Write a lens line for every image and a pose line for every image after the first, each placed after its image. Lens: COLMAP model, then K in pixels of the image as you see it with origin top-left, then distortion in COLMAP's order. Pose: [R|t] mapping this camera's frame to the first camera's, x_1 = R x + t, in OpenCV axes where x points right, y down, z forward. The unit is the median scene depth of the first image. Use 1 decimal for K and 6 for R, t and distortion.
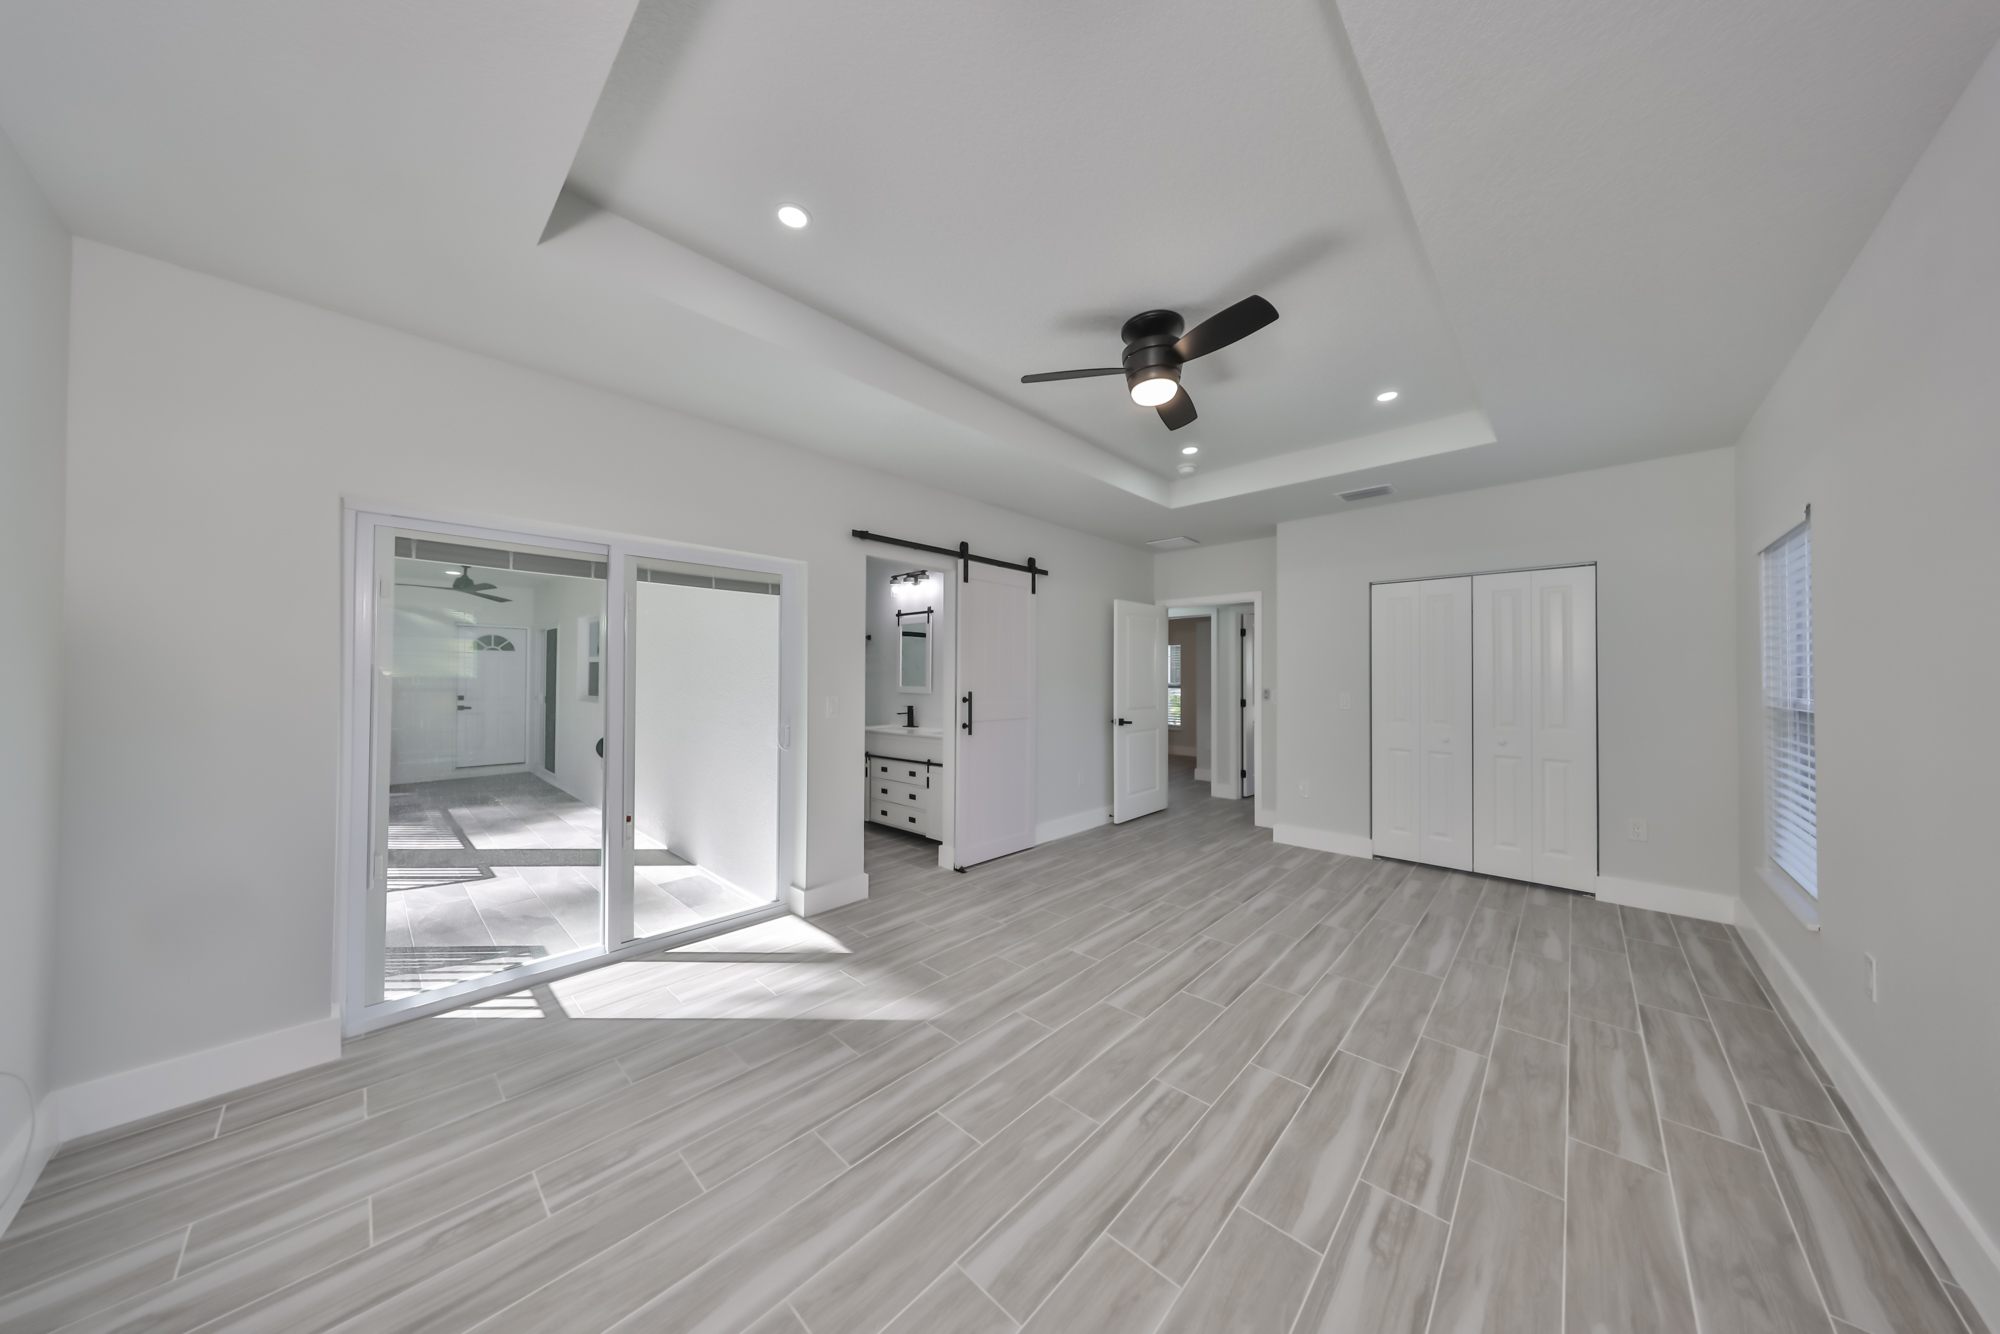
lens RADIAL K [[614.5, 0, 1004.0], [0, 614.5, 667.5], [0, 0, 1]] dist [-0.002318, 0.000388]
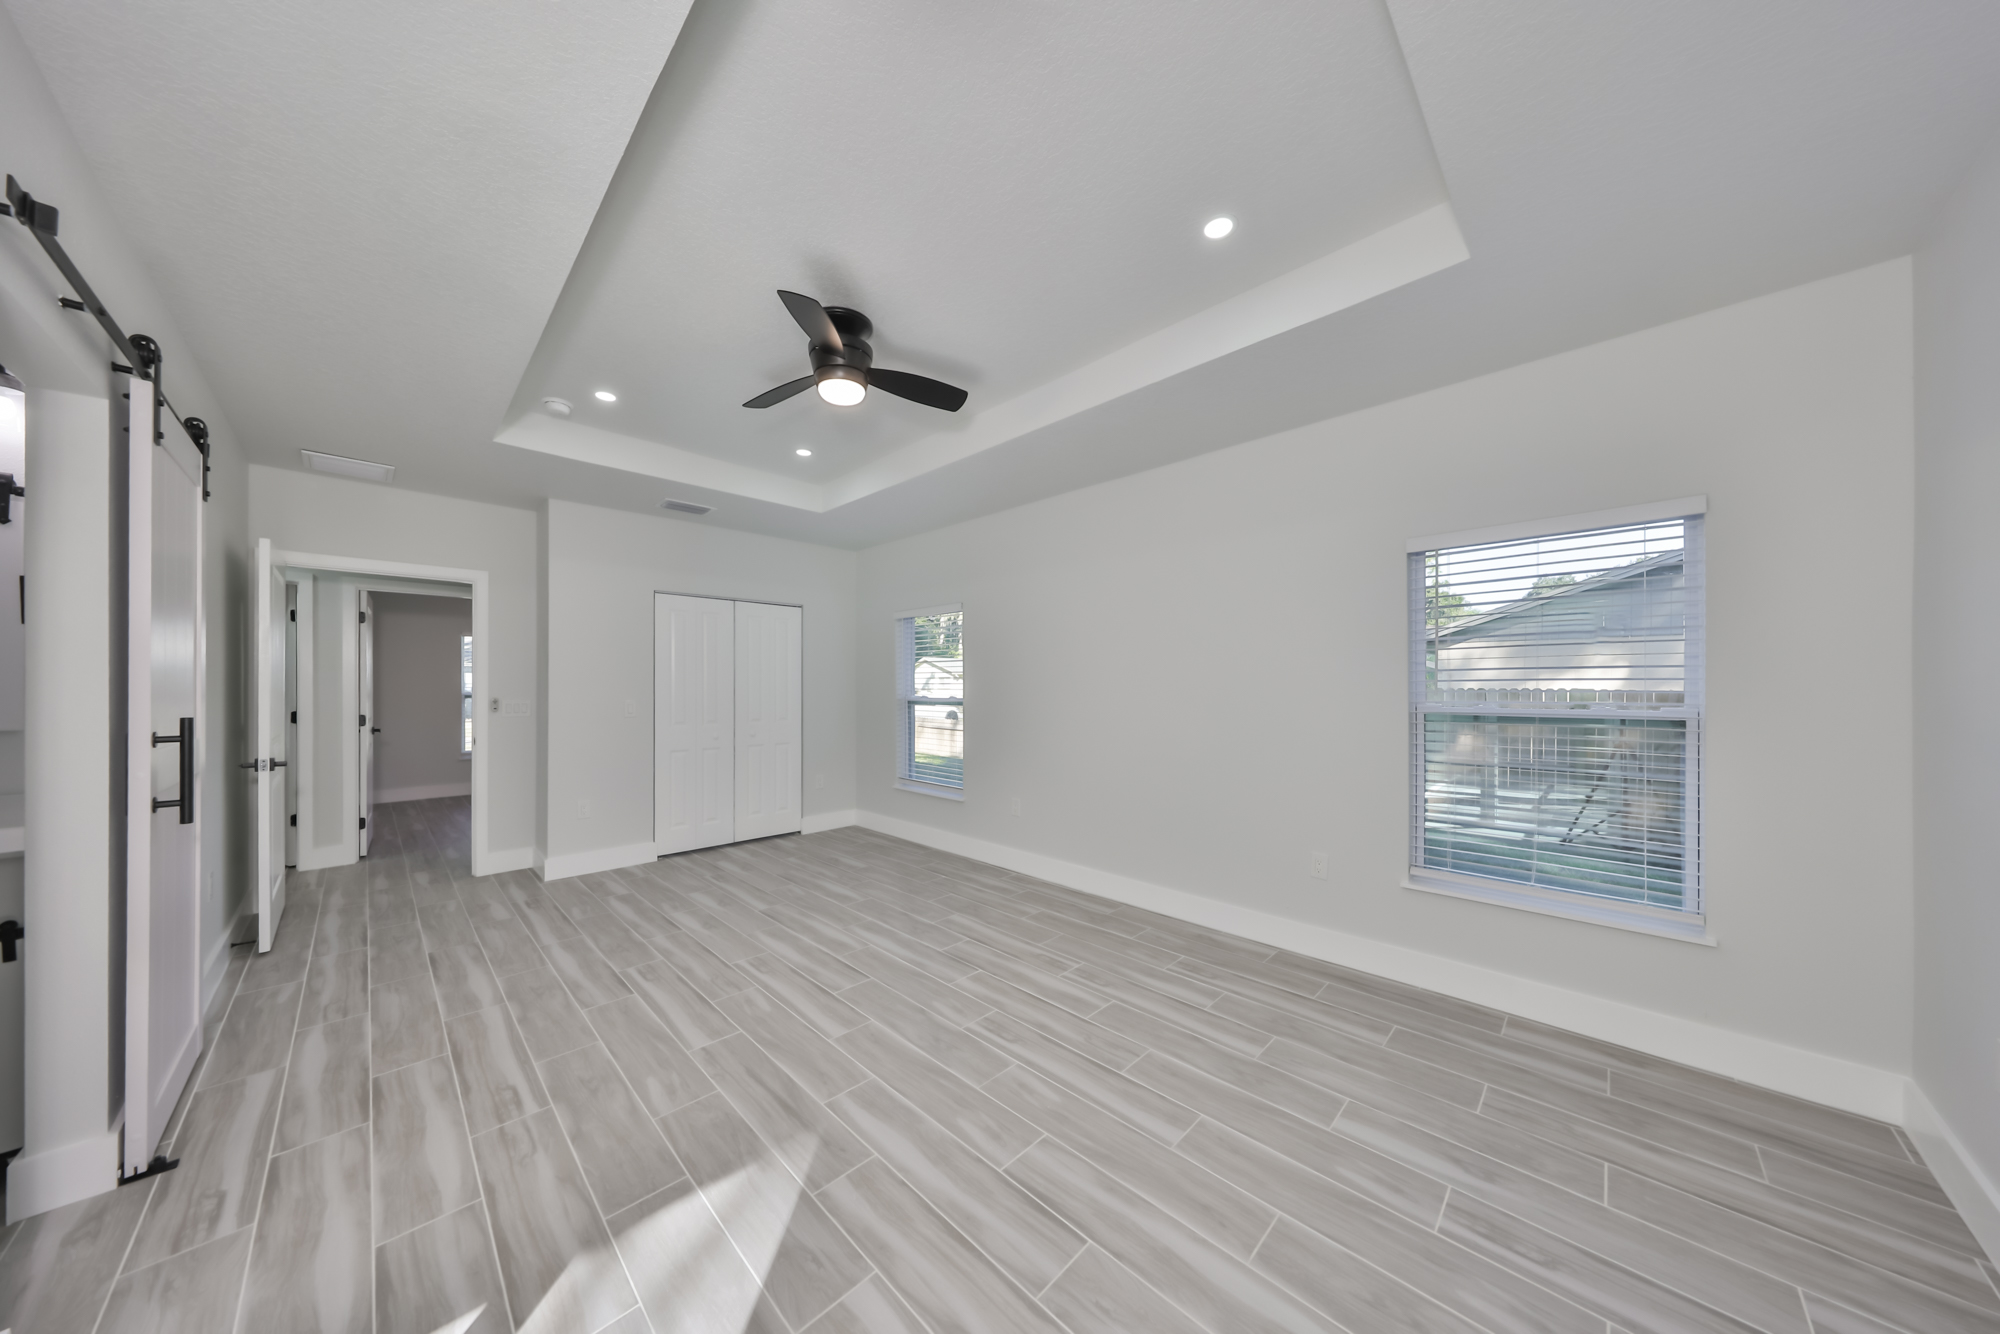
lens RADIAL K [[614.5, 0, 997.9], [0, 614.5, 688.9], [0, 0, 1]] dist [-0.002318, 0.000388]
pose [[0.027766, -0.009514, 0.999569, -0.757736], [-0.018589, 0.999777, 0.010033, 0.007312], [-0.999442, -0.018860, 0.027583, 0.752537]]
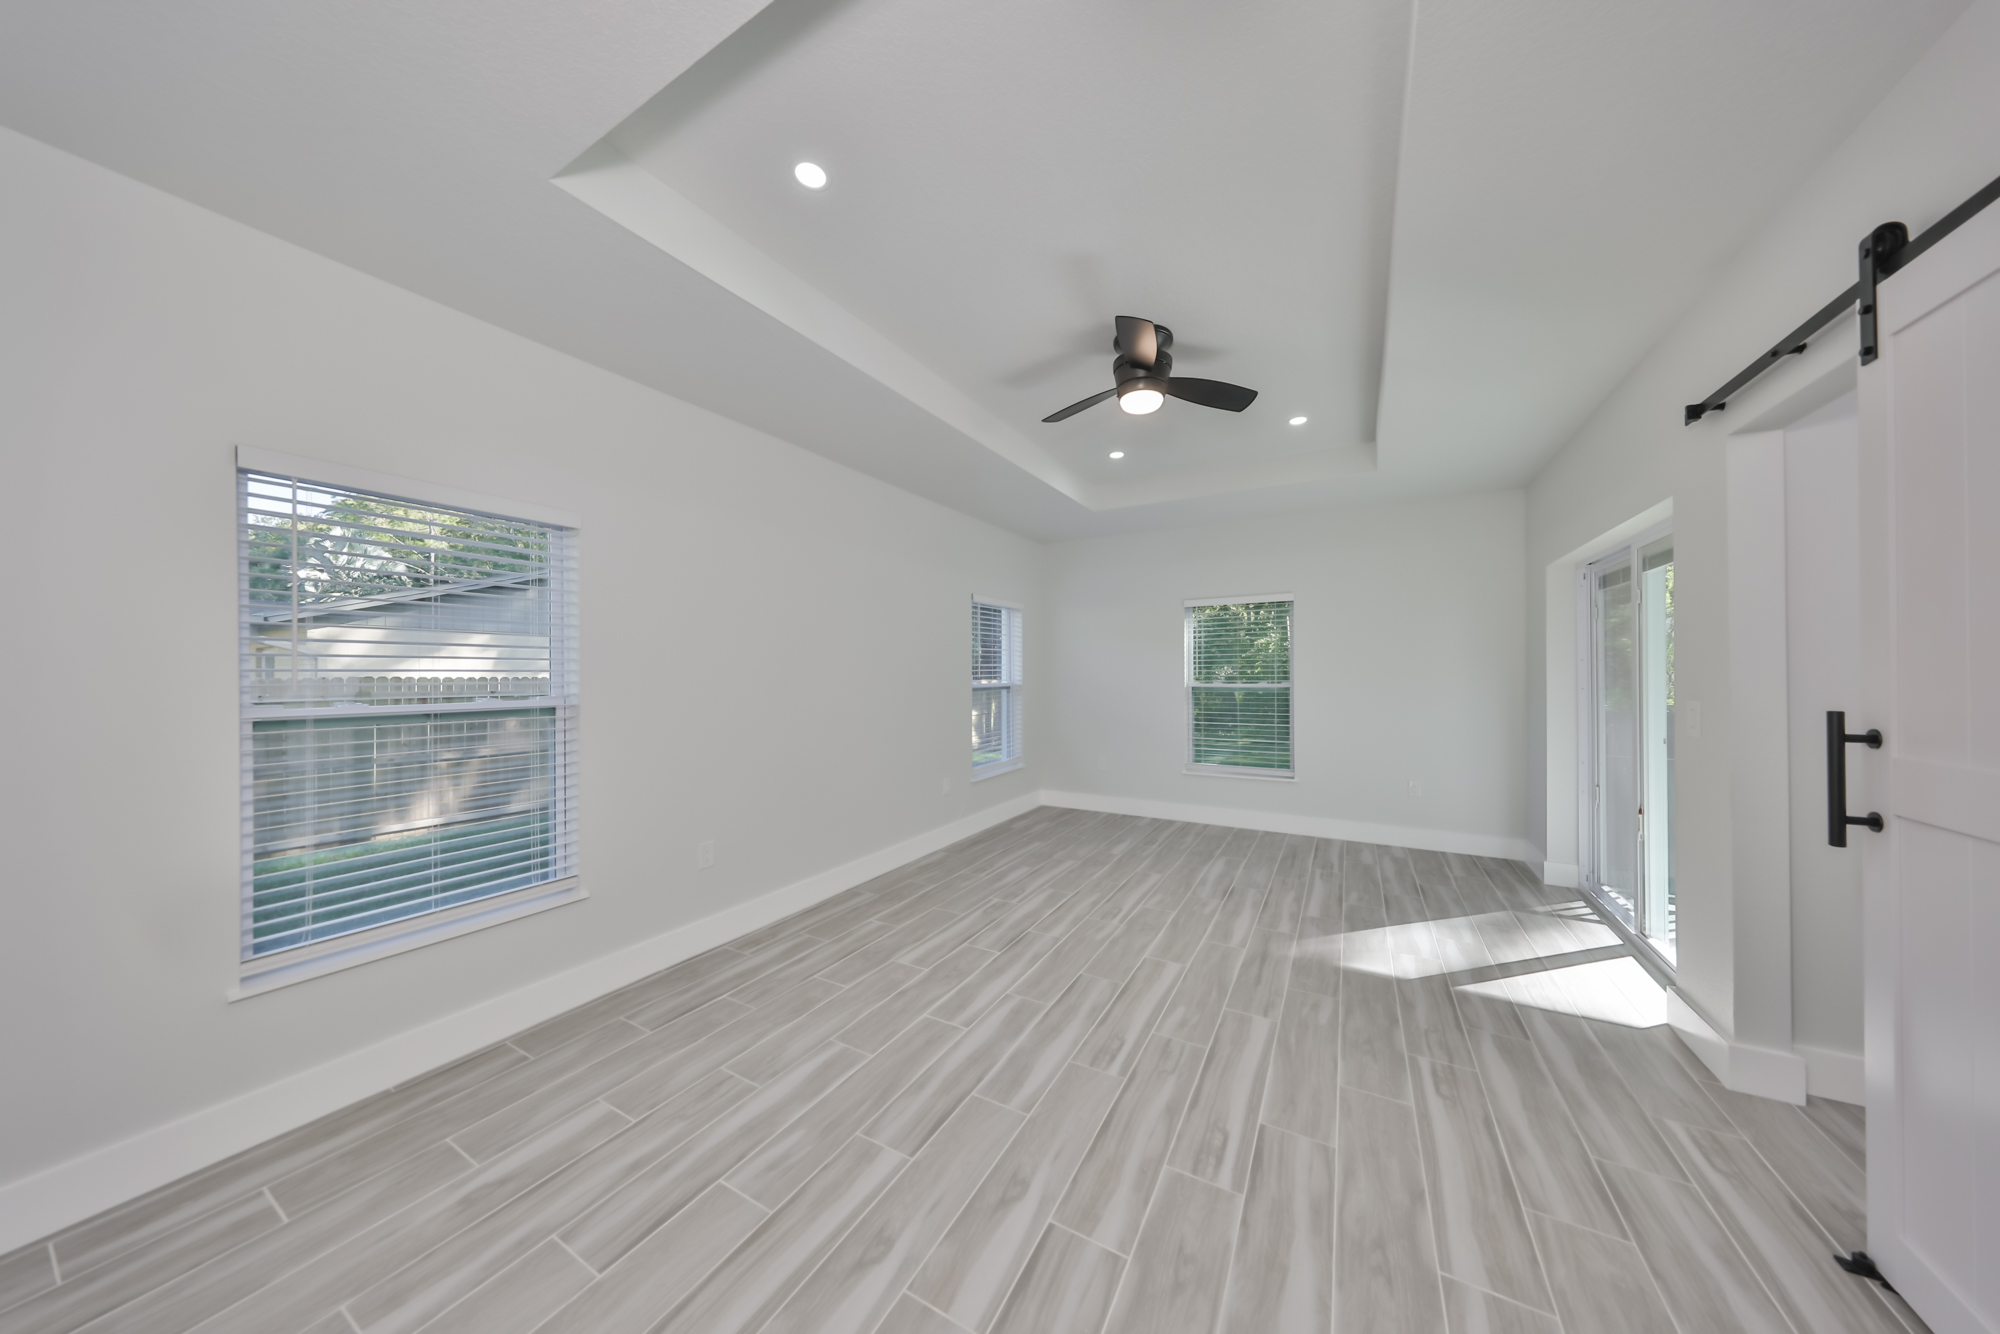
lens RADIAL K [[614.5, 0, 988.6], [0, 614.5, 669.2], [0, 0, 1]] dist [-0.002318, 0.000388]
pose [[-0.977318, -0.000813, -0.211777, 0.760864], [0.004254, 0.999716, -0.023466, 0.035897], [0.211736, -0.023835, -0.977036, 2.063766]]
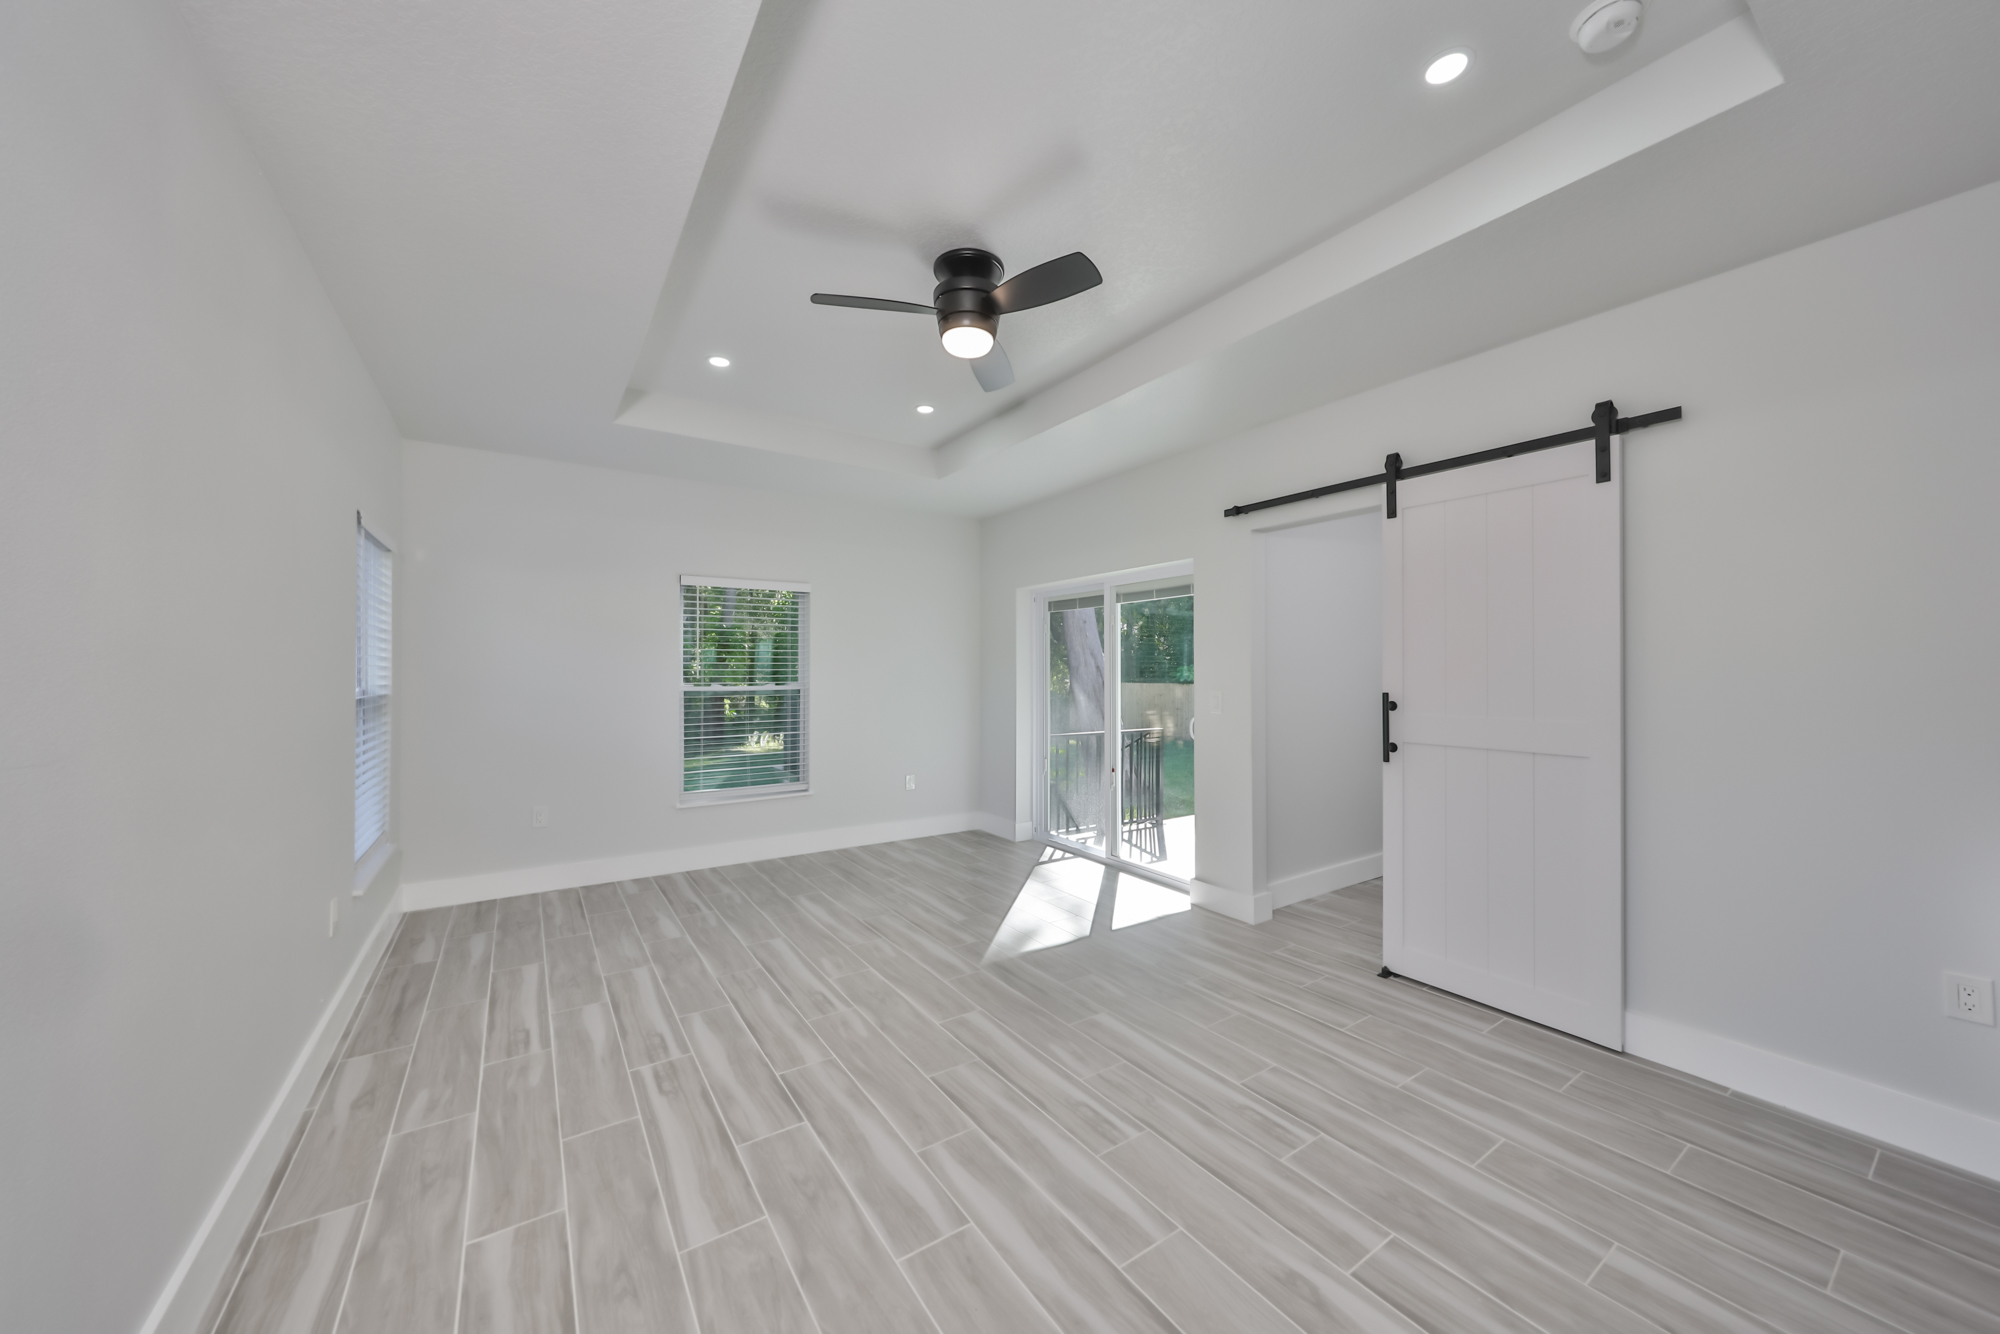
lens RADIAL K [[723.7, 0, 996.0], [0, 723.7, 665.2], [0, 0, 1]] dist [0.003958, -0.000006]
pose [[-0.236916, -0.011276, -0.971465, 1.282680], [0.016845, 0.999735, -0.015713, 0.027718], [0.971384, -0.020087, -0.236663, 1.331880]]
